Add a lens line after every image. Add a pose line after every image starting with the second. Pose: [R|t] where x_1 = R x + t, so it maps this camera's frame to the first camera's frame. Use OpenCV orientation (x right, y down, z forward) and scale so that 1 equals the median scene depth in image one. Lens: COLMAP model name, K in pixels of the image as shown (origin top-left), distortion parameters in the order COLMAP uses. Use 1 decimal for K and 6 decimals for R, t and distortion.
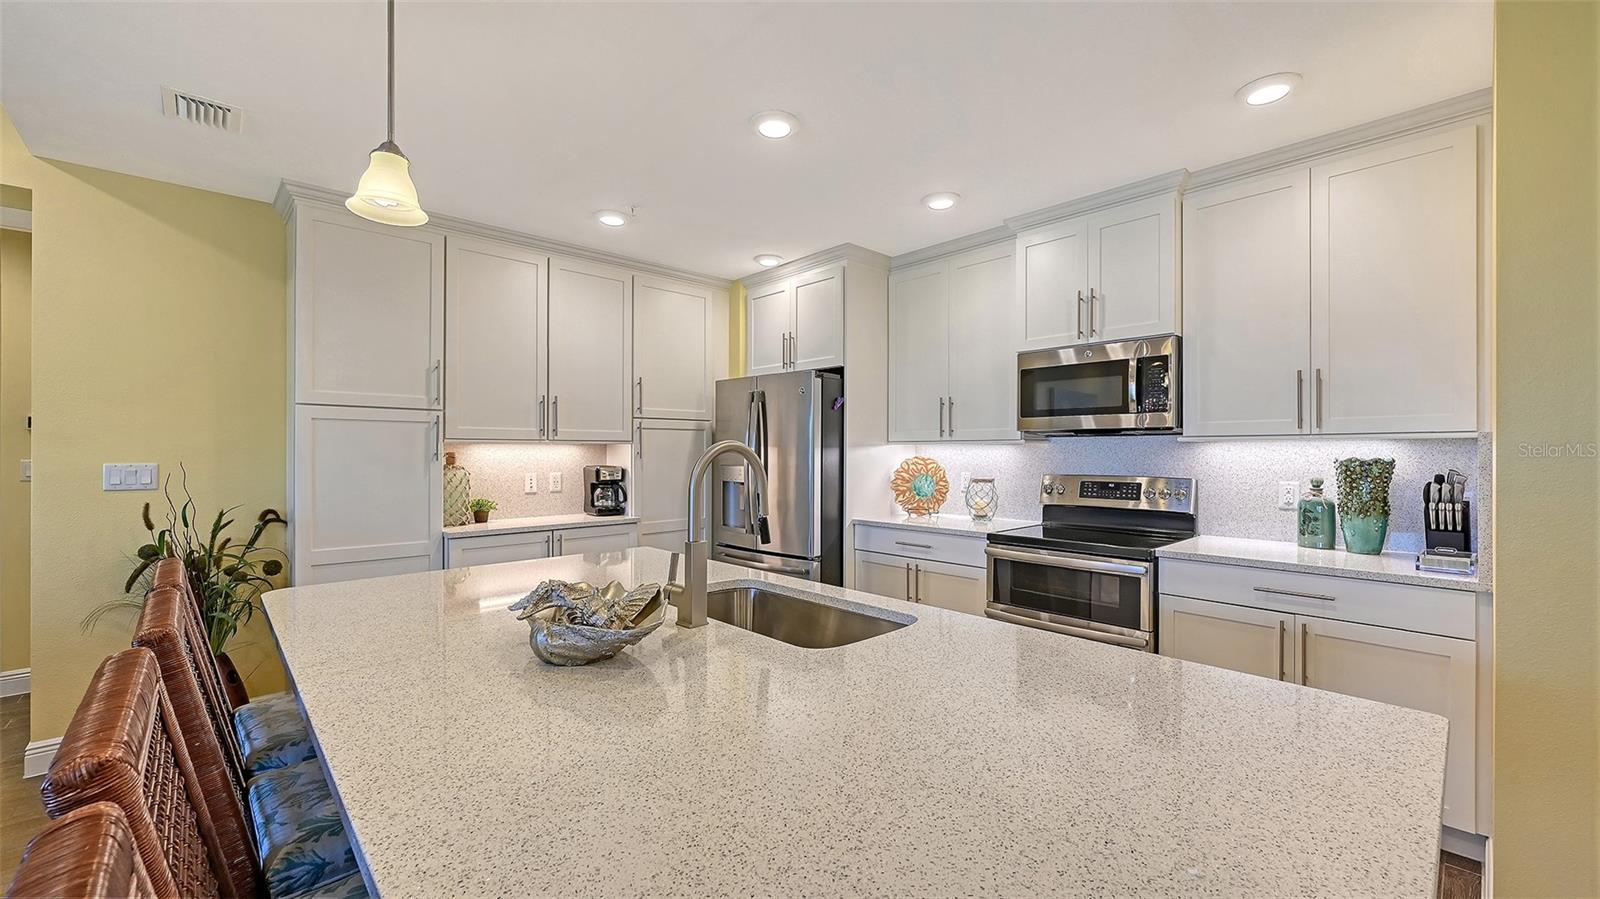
lens RADIAL K [[636.0, 0, 818.5], [0, 636.0, 454.9], [0, 0, 1]] dist [-0.002358, 0.000138]
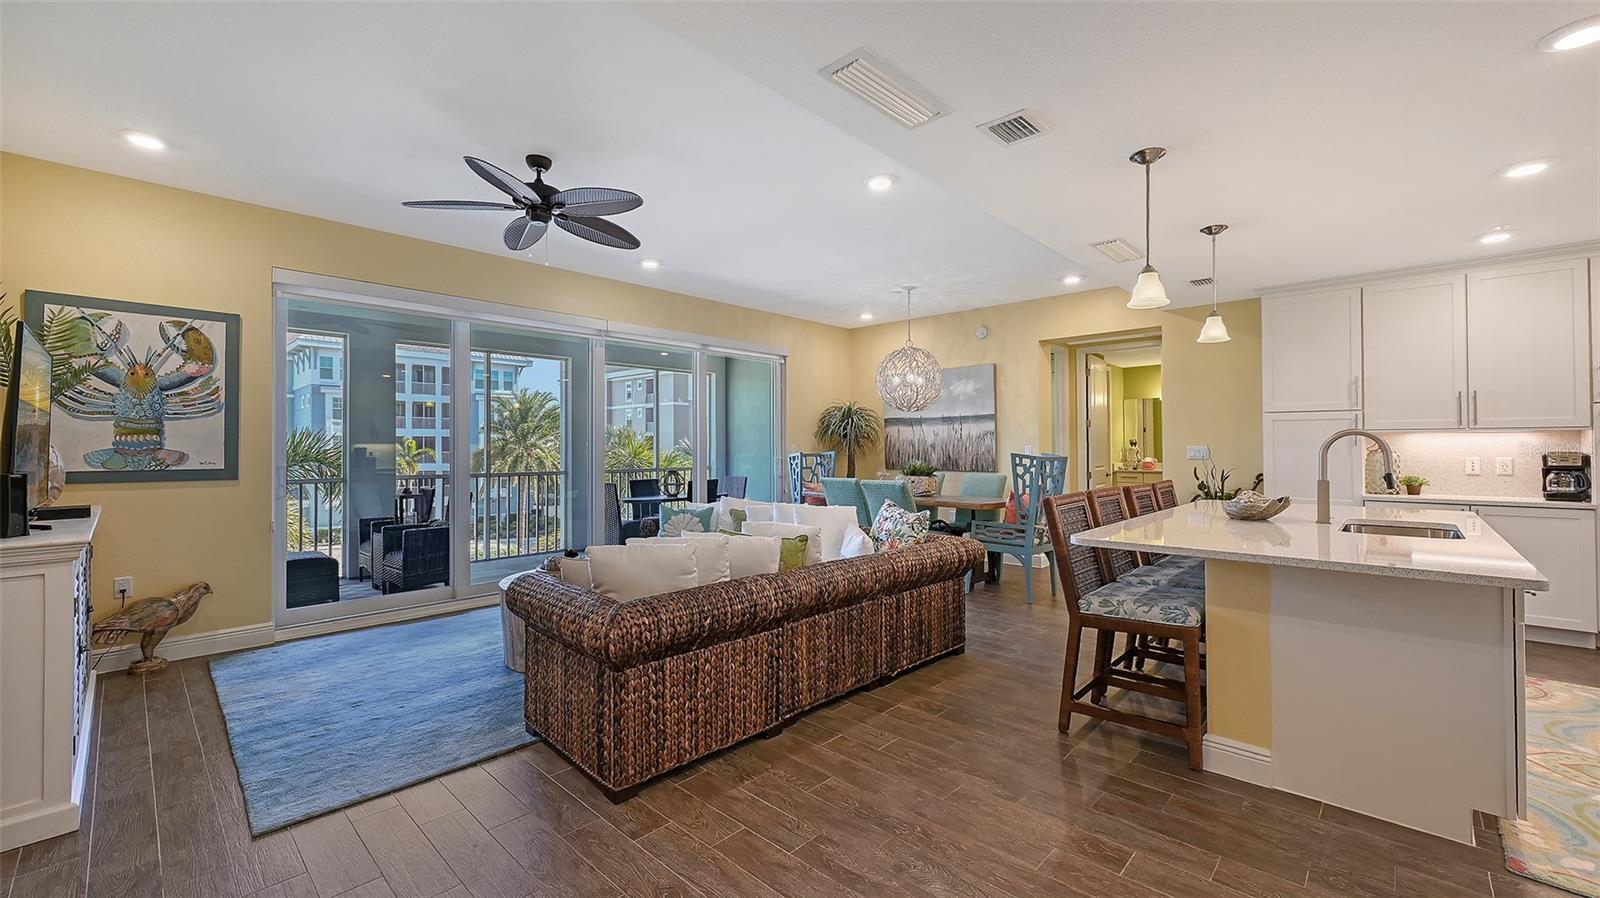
lens RADIAL K [[636.0, 0, 794.2], [0, 636.0, 454.9], [0, 0, 1]] dist [-0.002358, 0.000138]
pose [[0.037782, 0.012456, -0.999208, 0.823594], [-0.001975, 0.999921, 0.012390, 0.015924], [0.999284, 0.001505, 0.037803, -0.348917]]
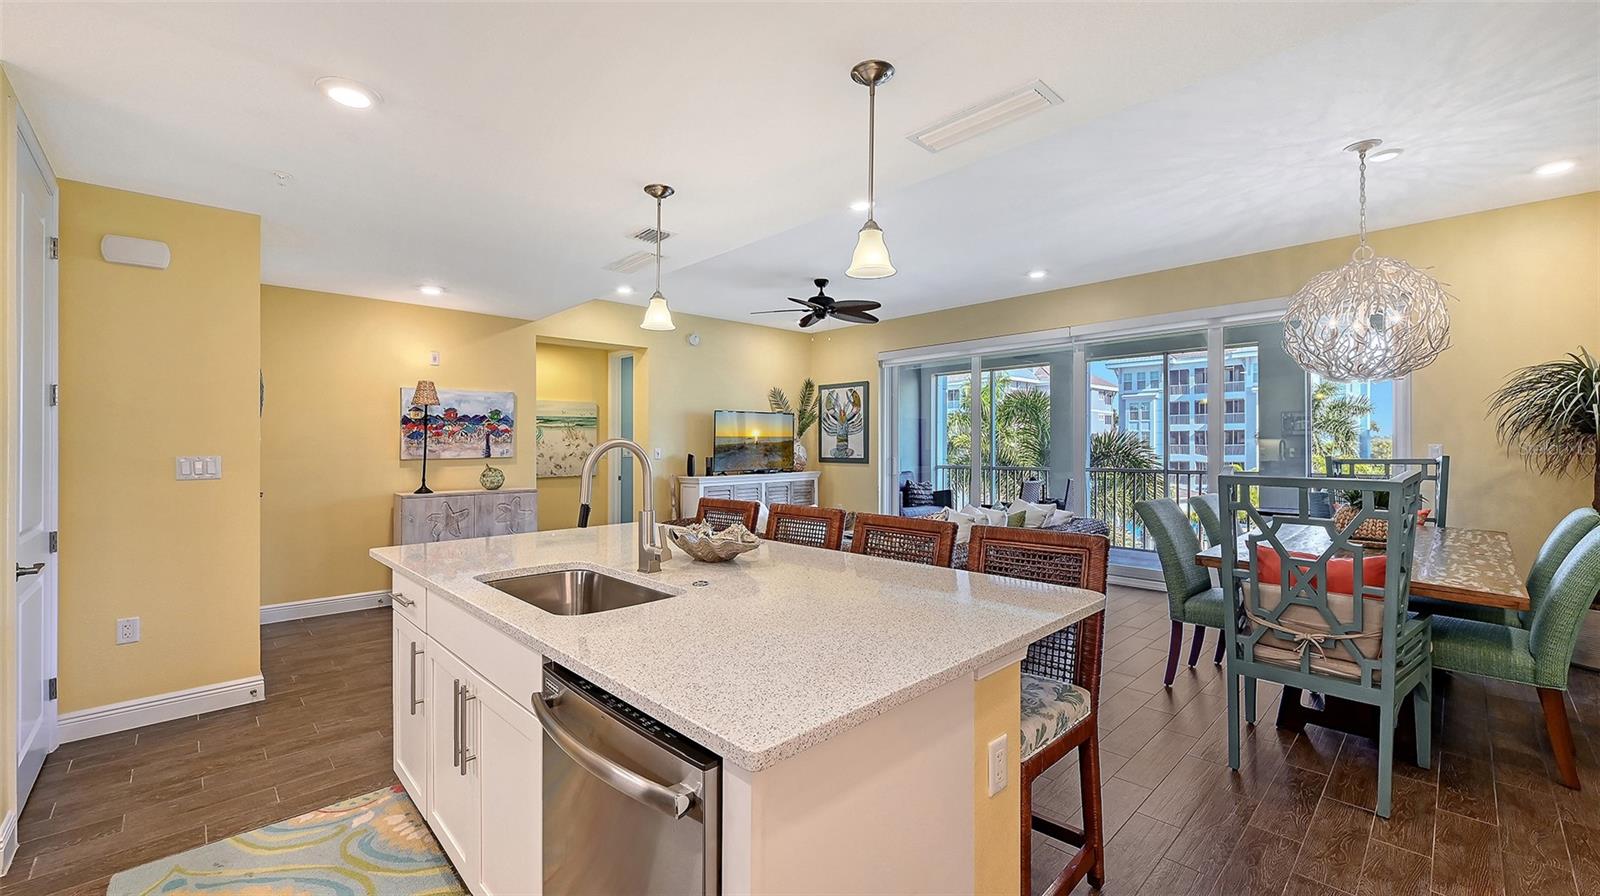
lens RADIAL K [[636.0, 0, 802.8], [0, 636.0, 439.1], [0, 0, 1]] dist [-0.002358, 0.000138]
pose [[-0.999968, 0.007929, 0.000662, -0.262947], [0.007926, 0.999960, -0.004169, -0.007112], [-0.000695, -0.004163, -0.999991, 1.160989]]
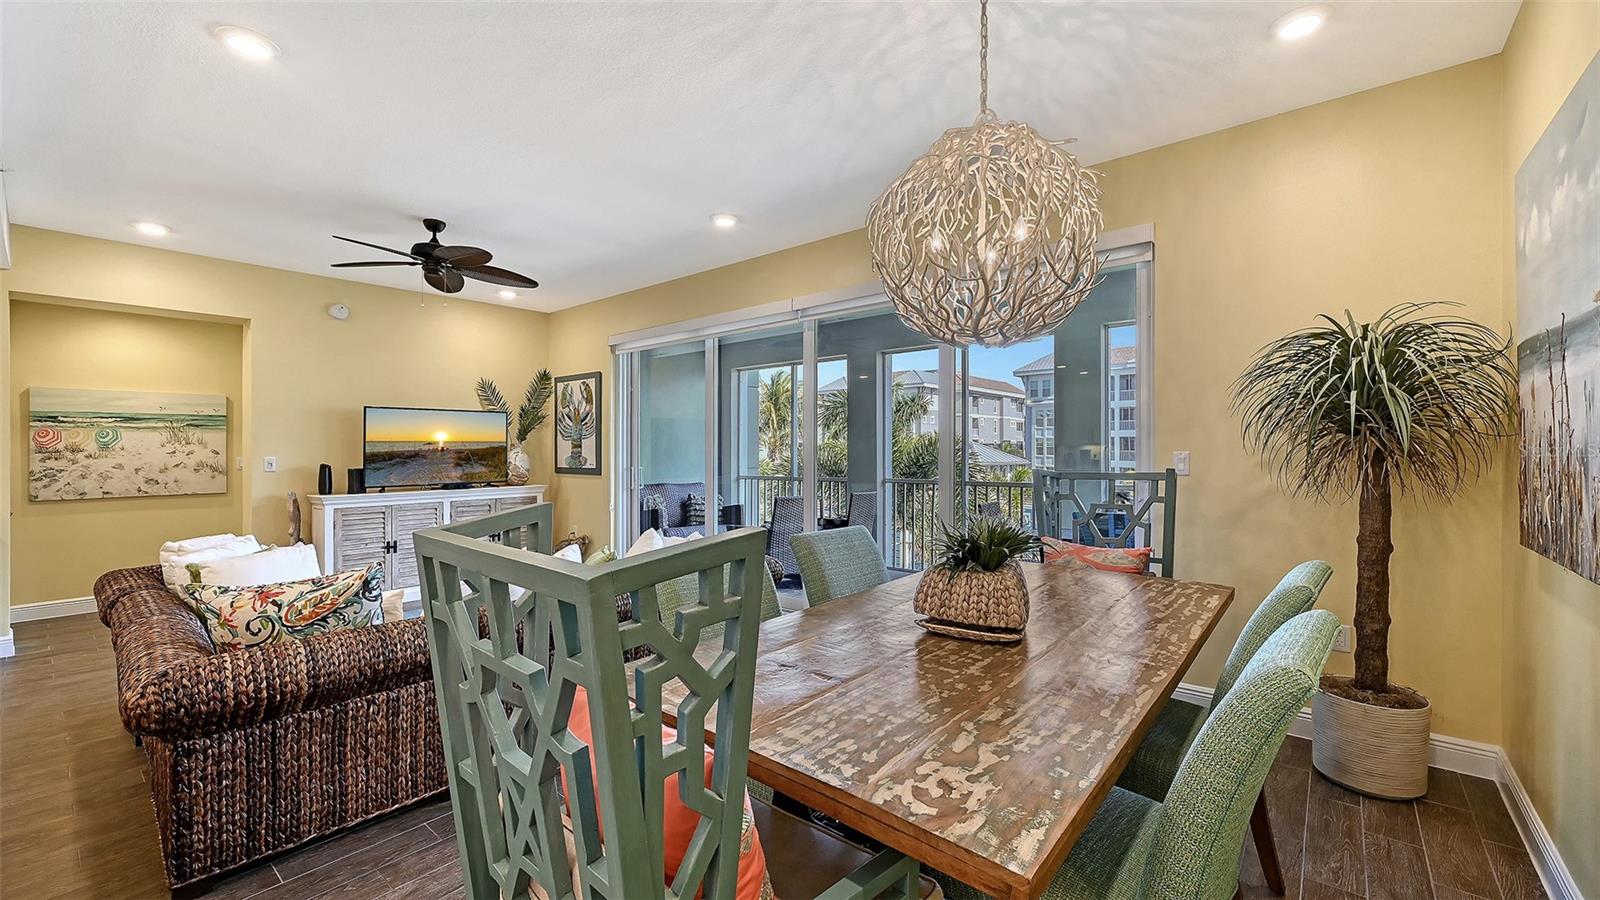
lens RADIAL K [[636.0, 0, 803.8], [0, 636.0, 445.1], [0, 0, 1]] dist [-0.002358, 0.000138]
pose [[-0.993507, 0.007534, -0.113520, -0.952746], [0.007939, 0.999964, -0.003111, -0.001935], [0.113493, -0.003992, -0.993531, 0.693491]]
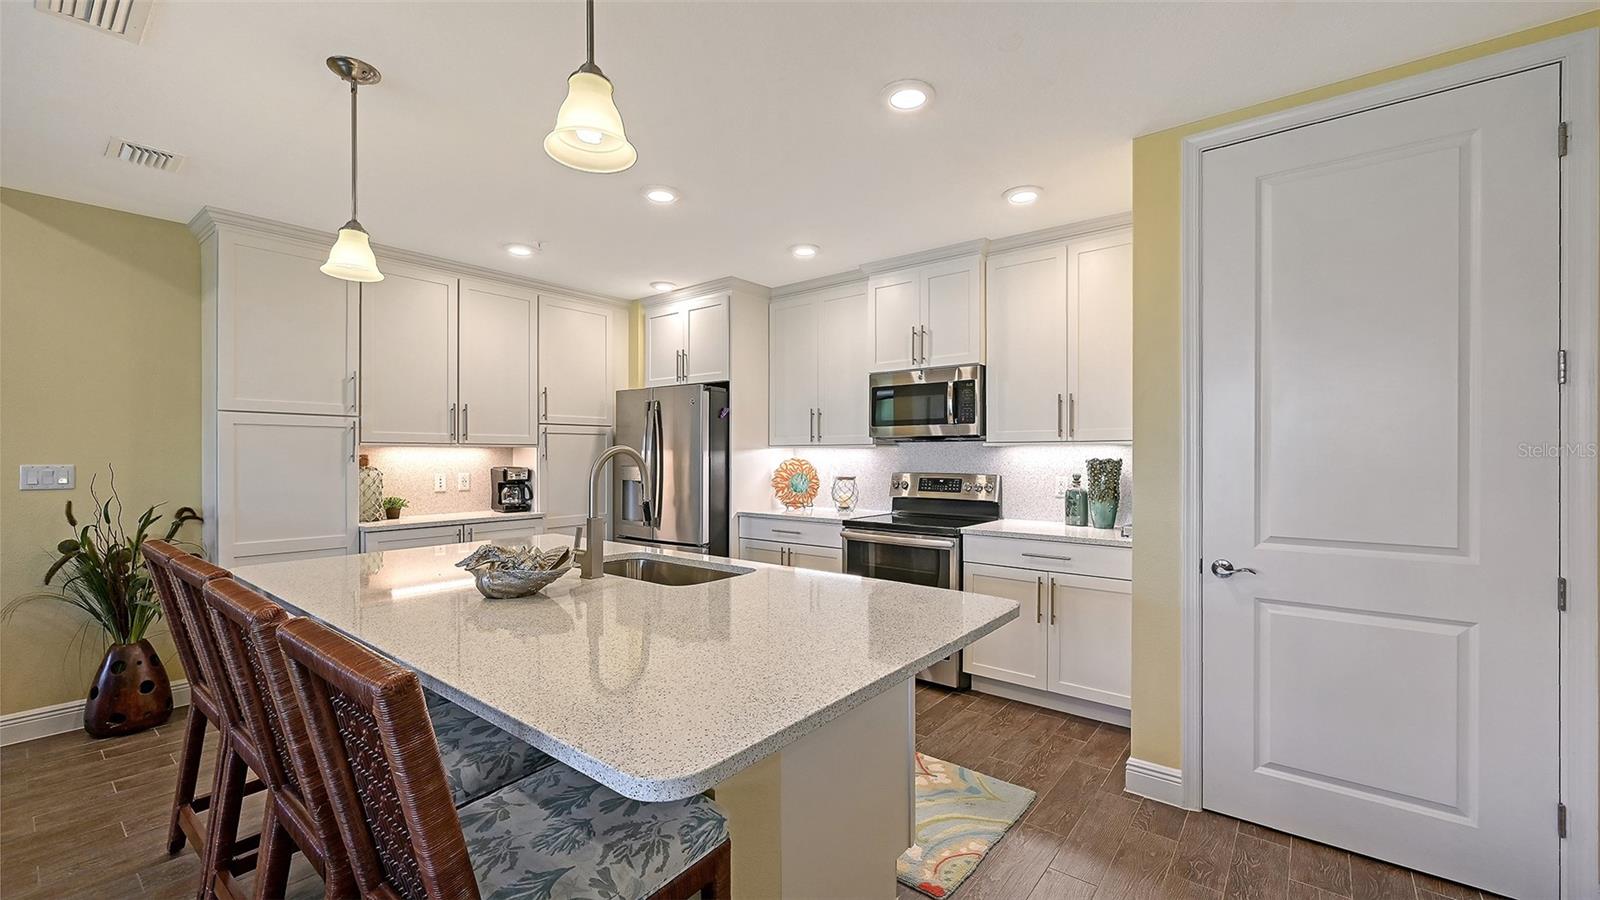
lens RADIAL K [[636.0, 0, 824.8], [0, 636.0, 461.0], [0, 0, 1]] dist [-0.002358, 0.000138]
pose [[0.988955, -0.001413, 0.148210, 0.048557], [0.000534, 0.999982, 0.005966, 0.001018], [-0.148216, -0.005821, 0.988938, -0.221139]]
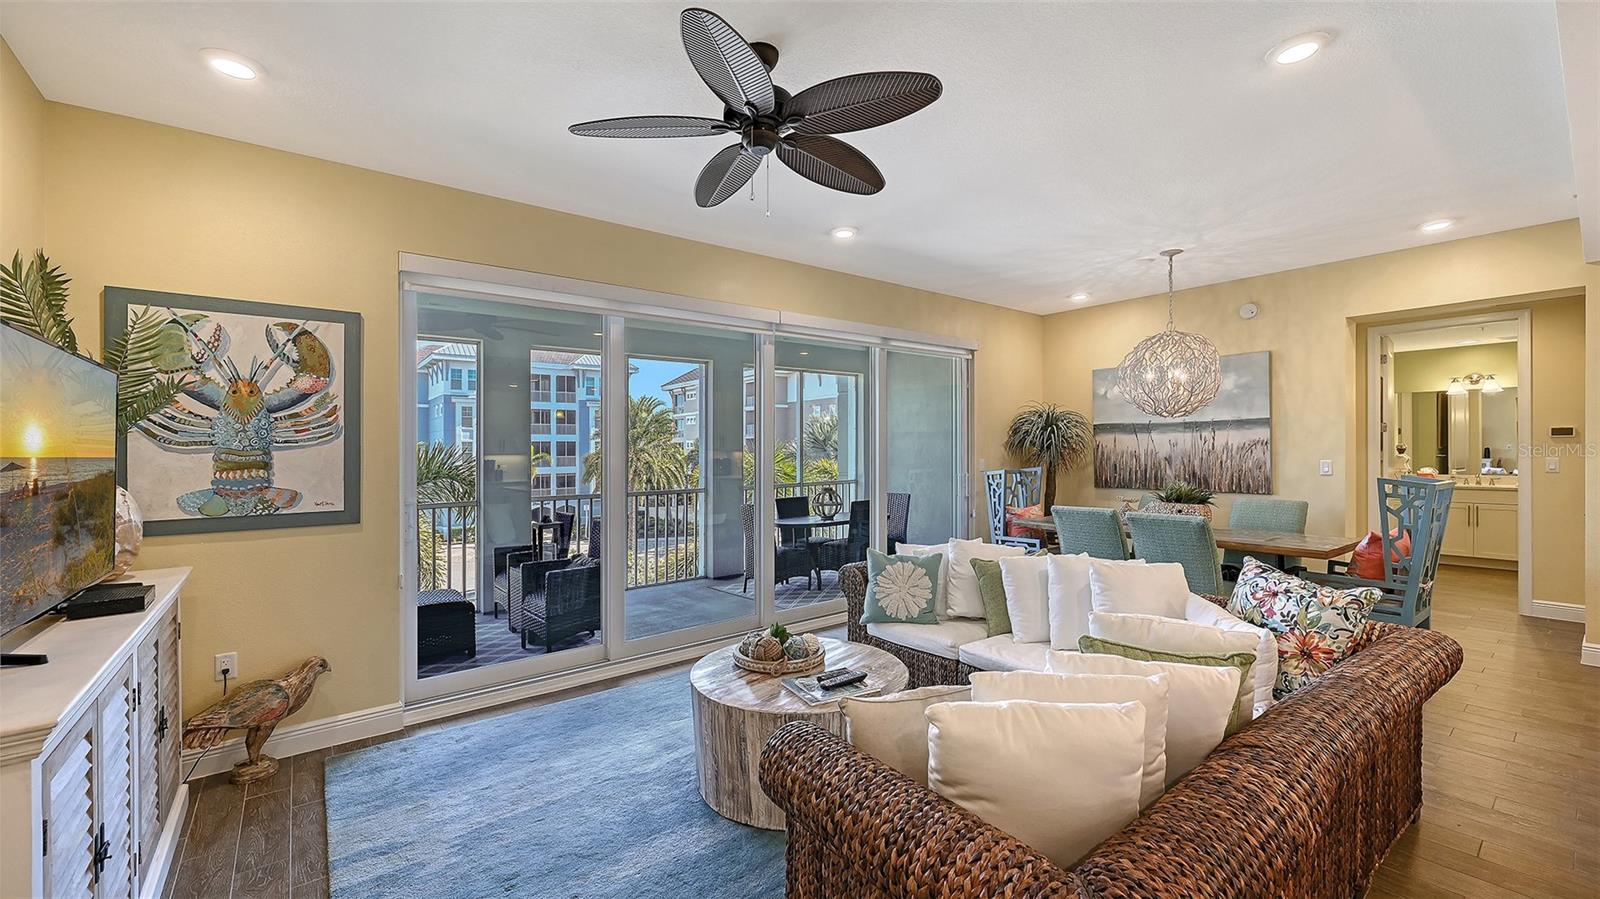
lens RADIAL K [[636.0, 0, 796.4], [0, 636.0, 453.1], [0, 0, 1]] dist [-0.002358, 0.000138]
pose [[-0.104775, 0.008815, -0.994457, 0.416713], [0.007660, 0.999938, 0.008056, -0.031366], [0.994466, -0.006774, -0.104836, -0.637472]]
